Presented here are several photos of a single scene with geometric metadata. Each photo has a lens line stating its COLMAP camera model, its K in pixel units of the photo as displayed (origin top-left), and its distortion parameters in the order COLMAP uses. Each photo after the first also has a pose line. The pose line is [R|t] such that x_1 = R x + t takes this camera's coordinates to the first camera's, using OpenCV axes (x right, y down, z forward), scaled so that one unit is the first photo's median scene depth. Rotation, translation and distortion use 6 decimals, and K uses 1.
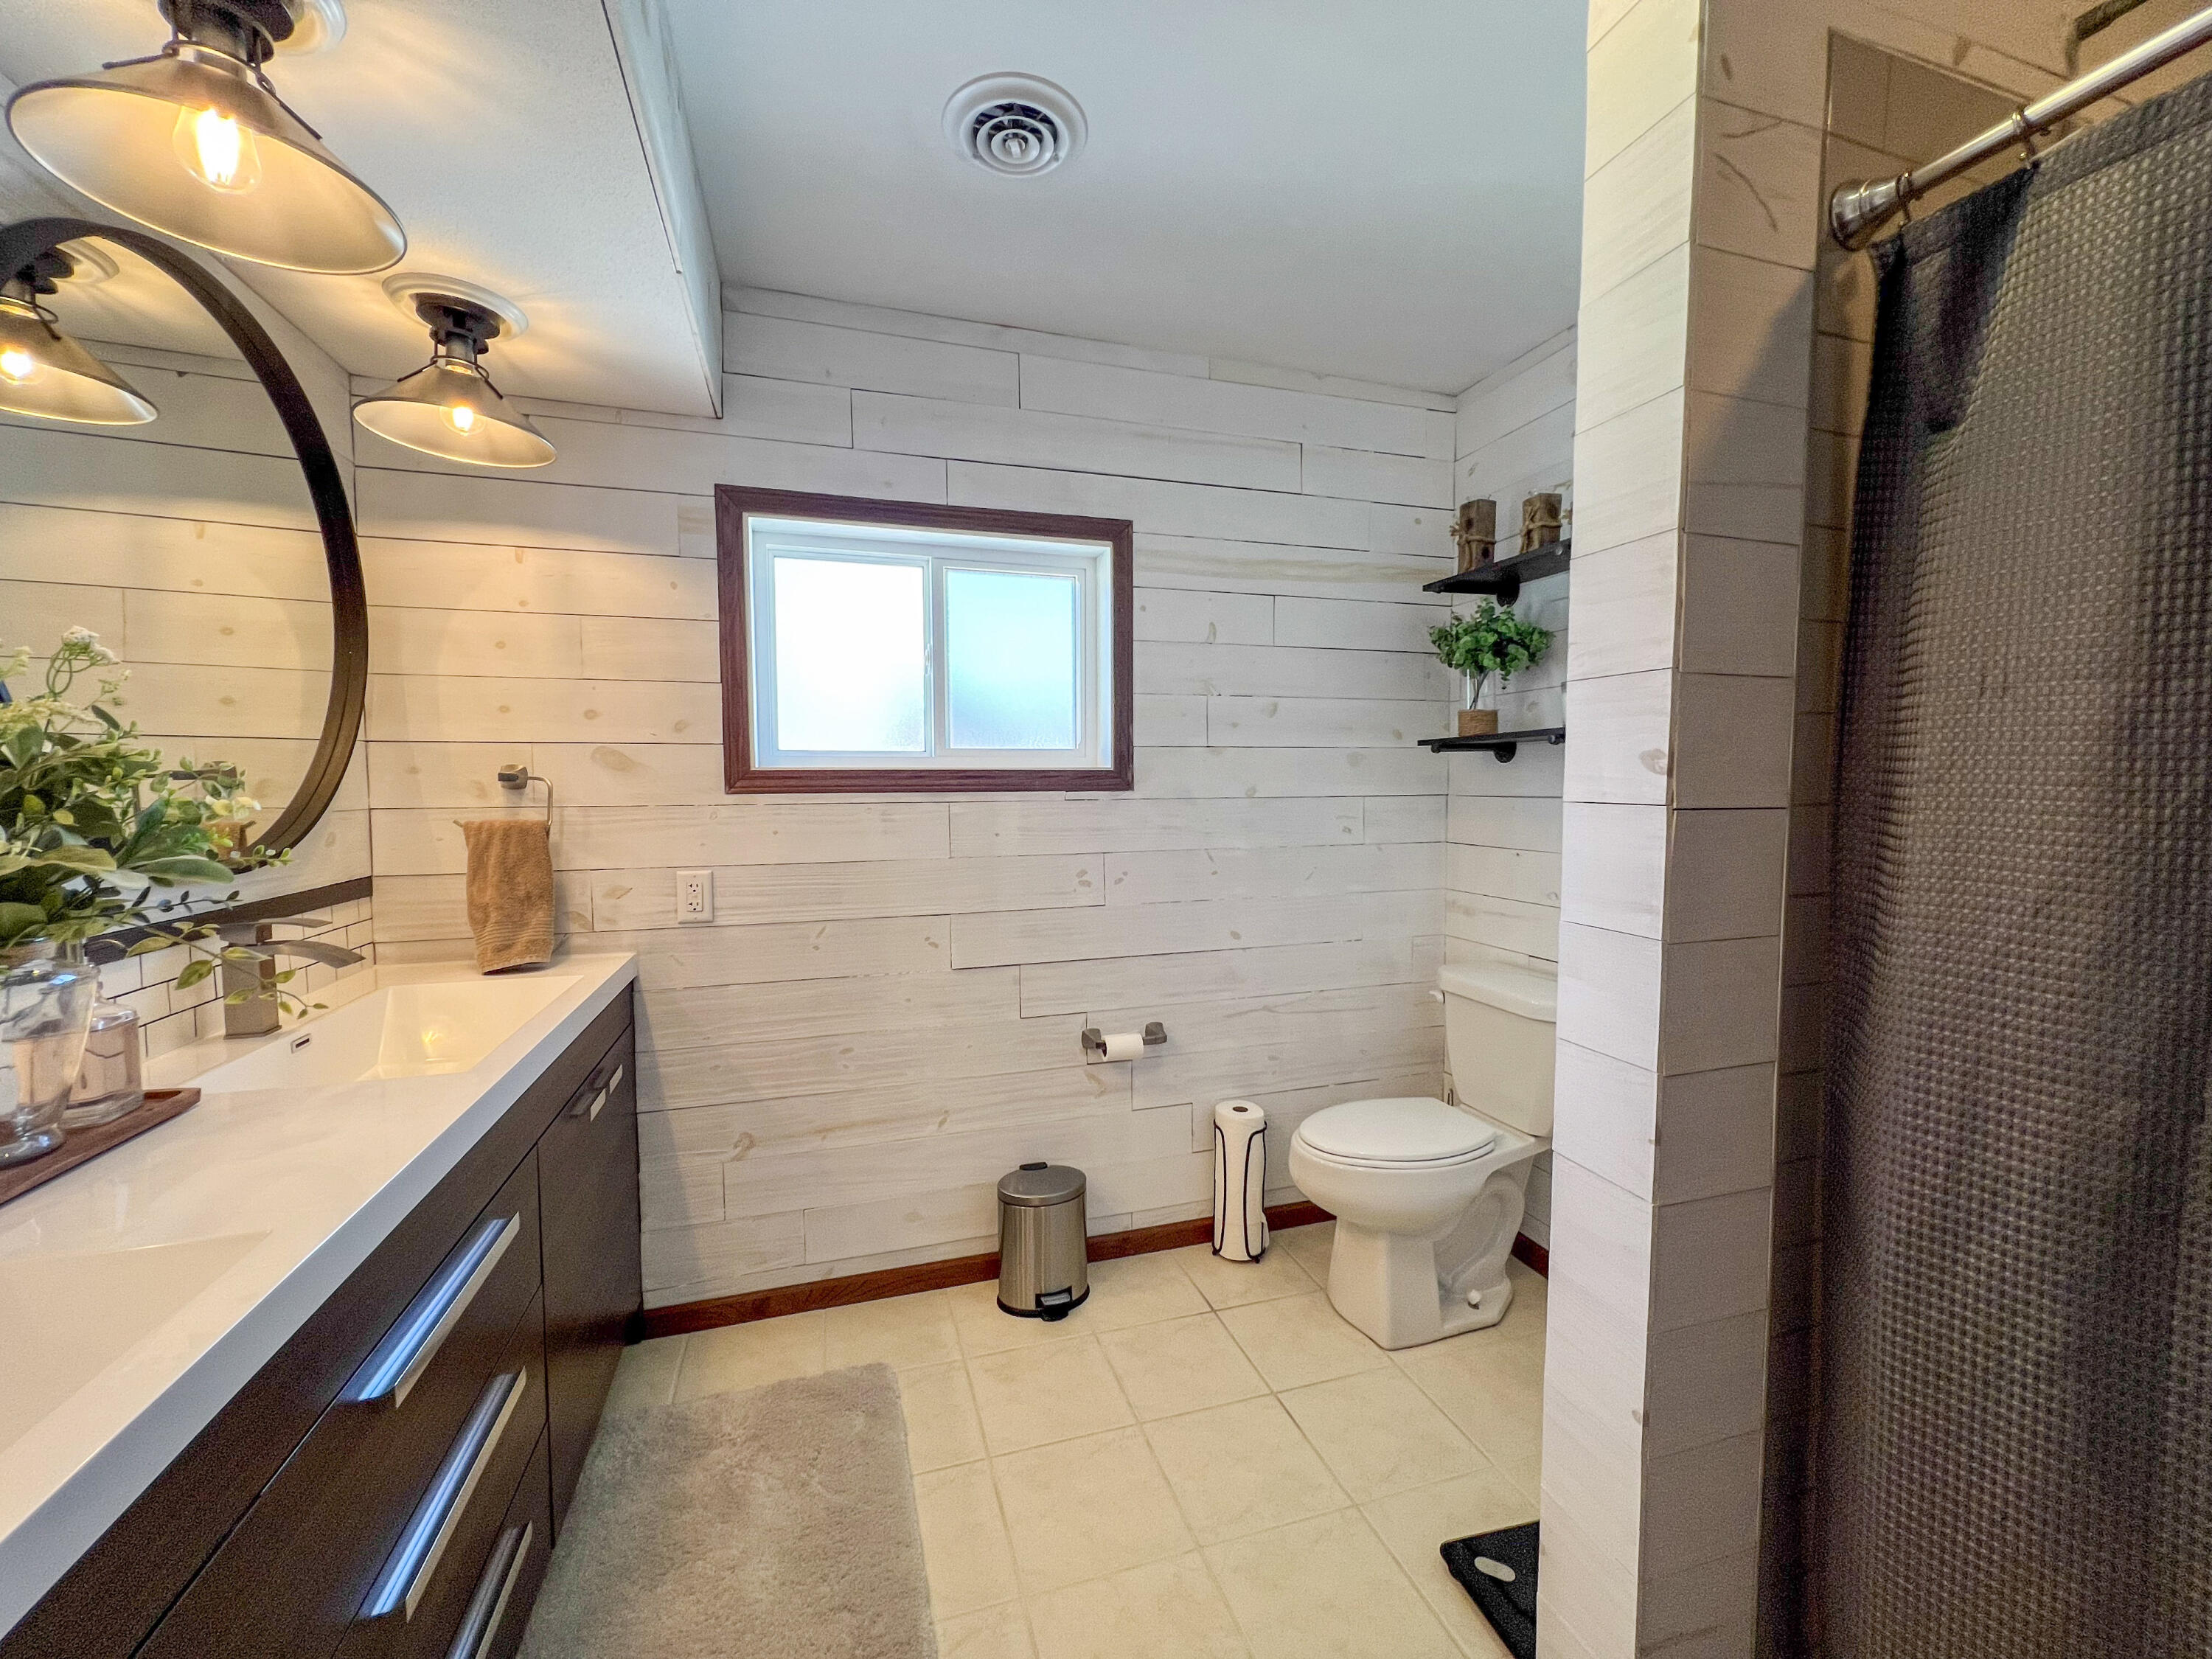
lens RADIAL K [[878.2, 0, 1102.1], [0, 878.2, 832.7], [0, 0, 1]] dist [-0.000941, -0.000024]
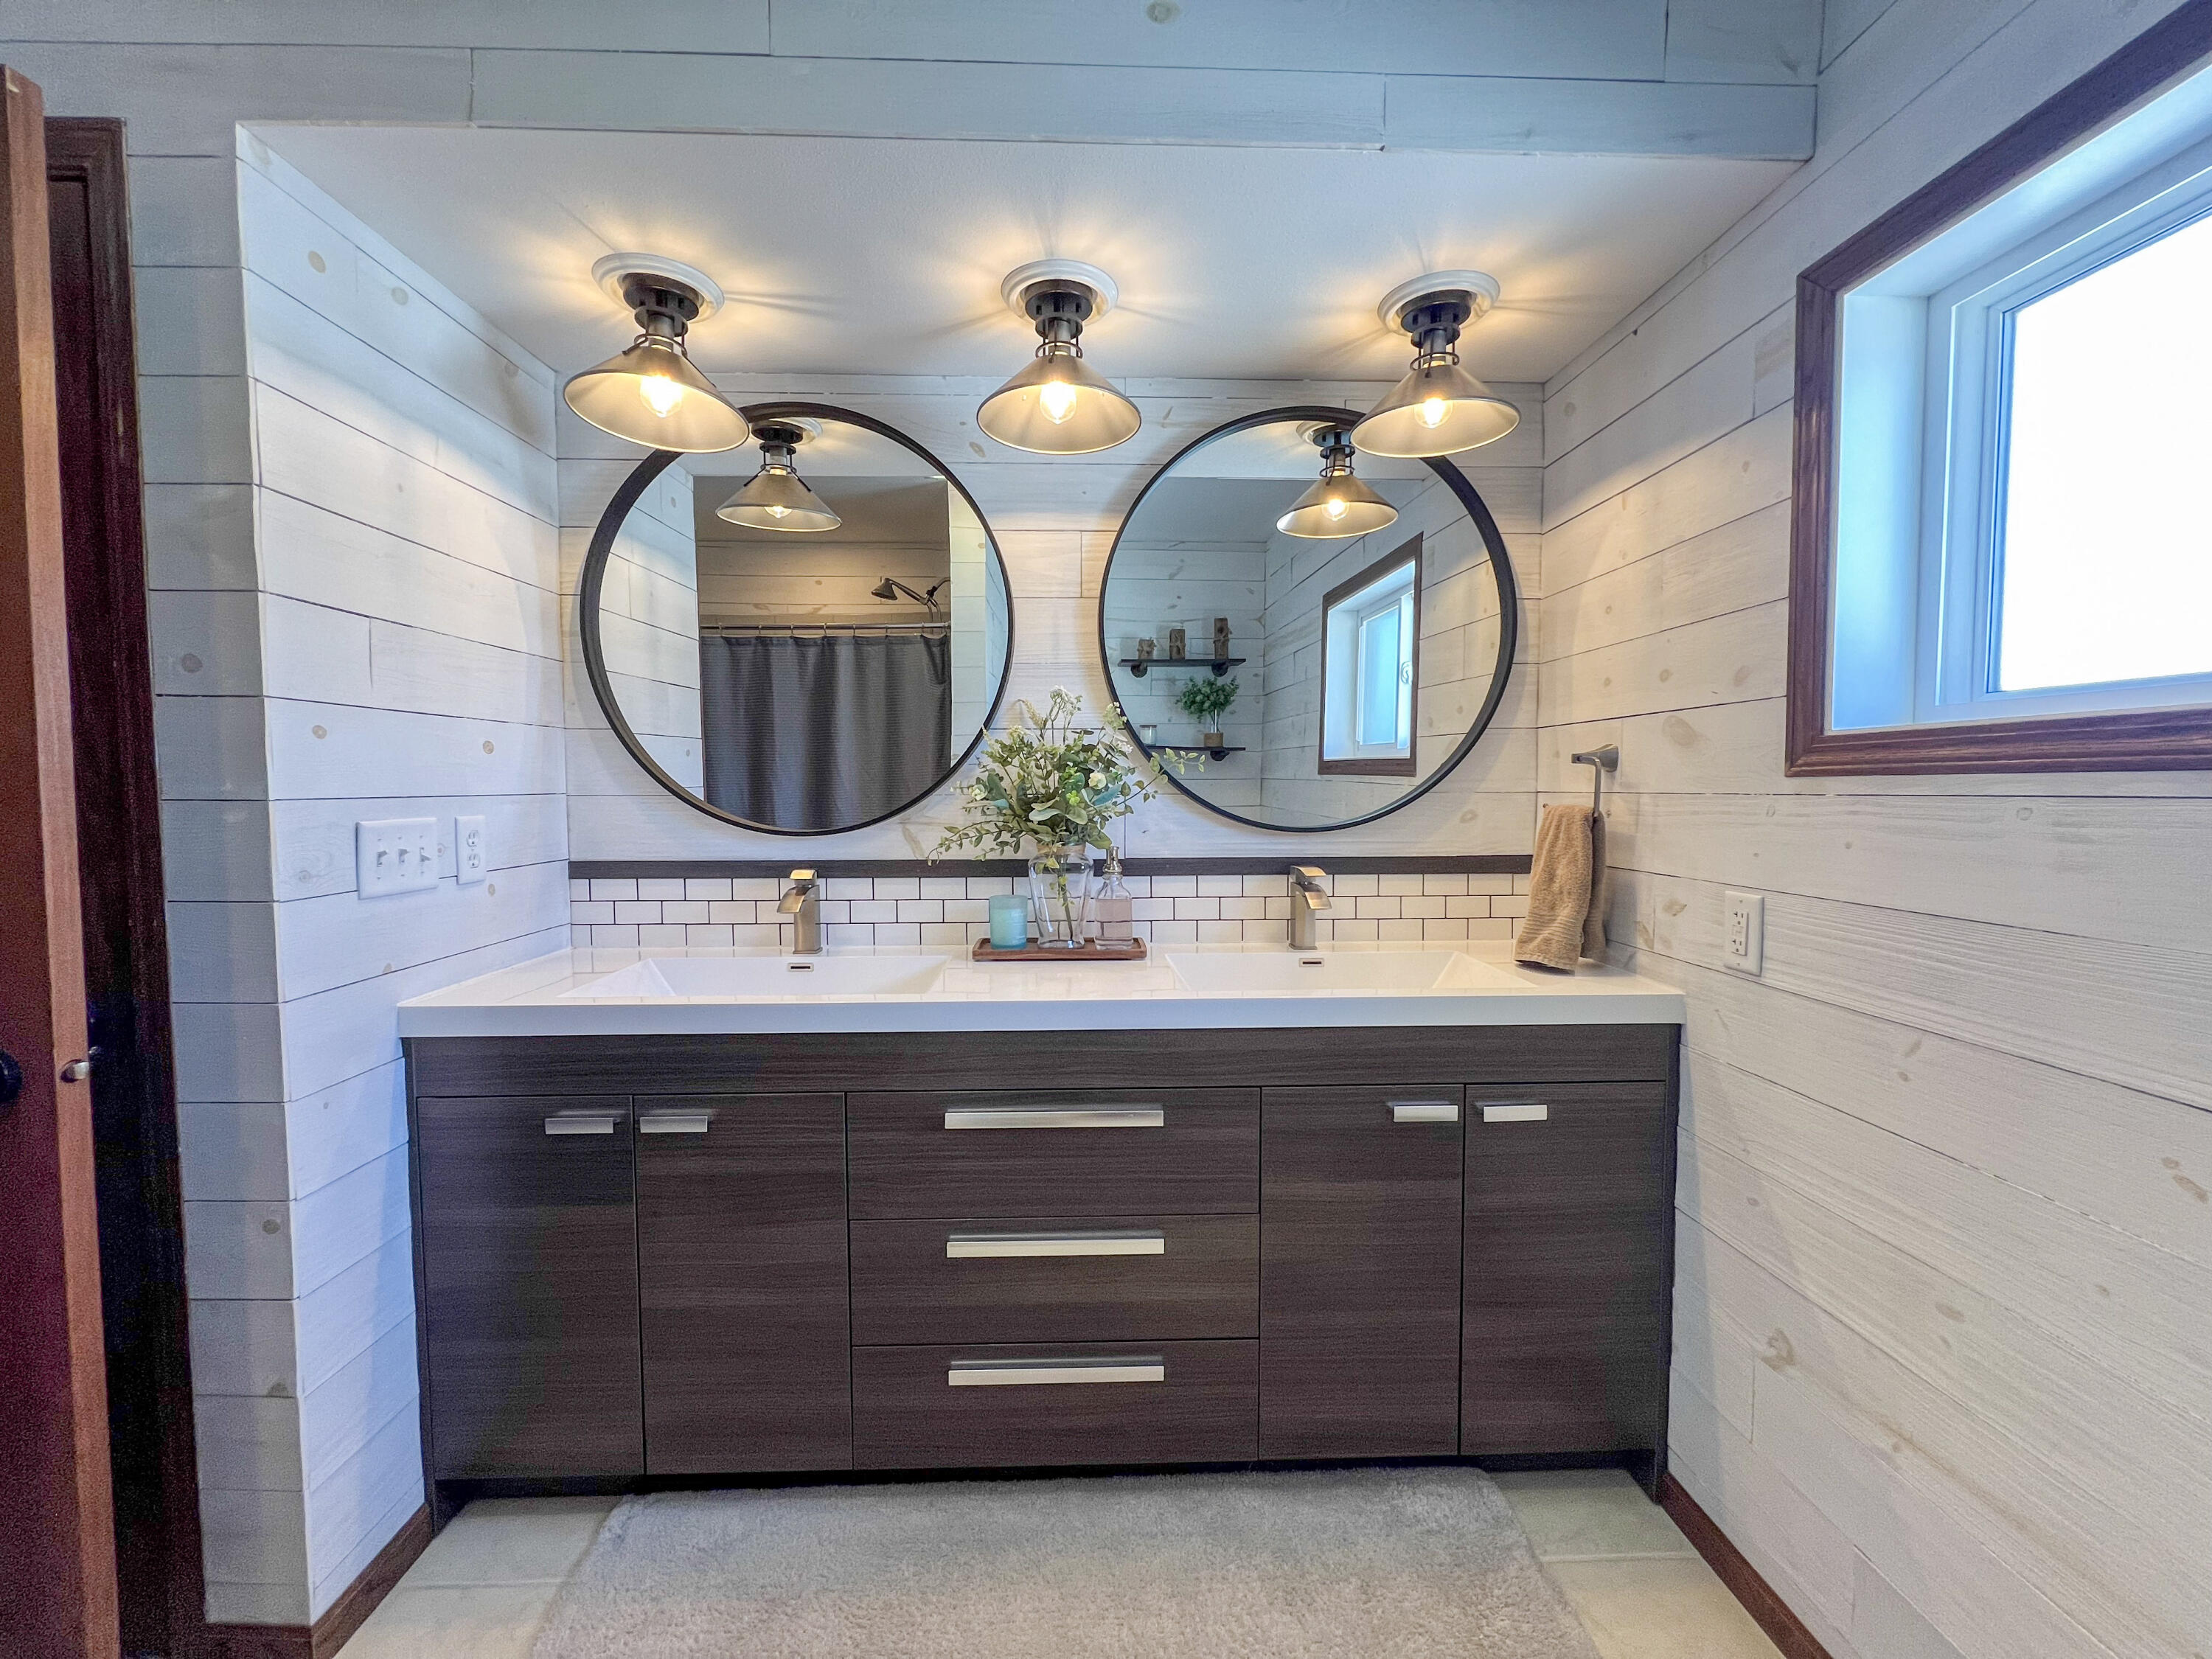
lens RADIAL K [[878.2, 0, 1099.0], [0, 878.2, 828.1], [0, 0, 1]] dist [-0.000941, -0.000024]
pose [[-0.272729, 0.051604, -0.960706, 0.303157], [-0.049673, 0.996473, 0.067626, -0.026315], [0.960808, 0.066165, -0.269203, 0.711773]]
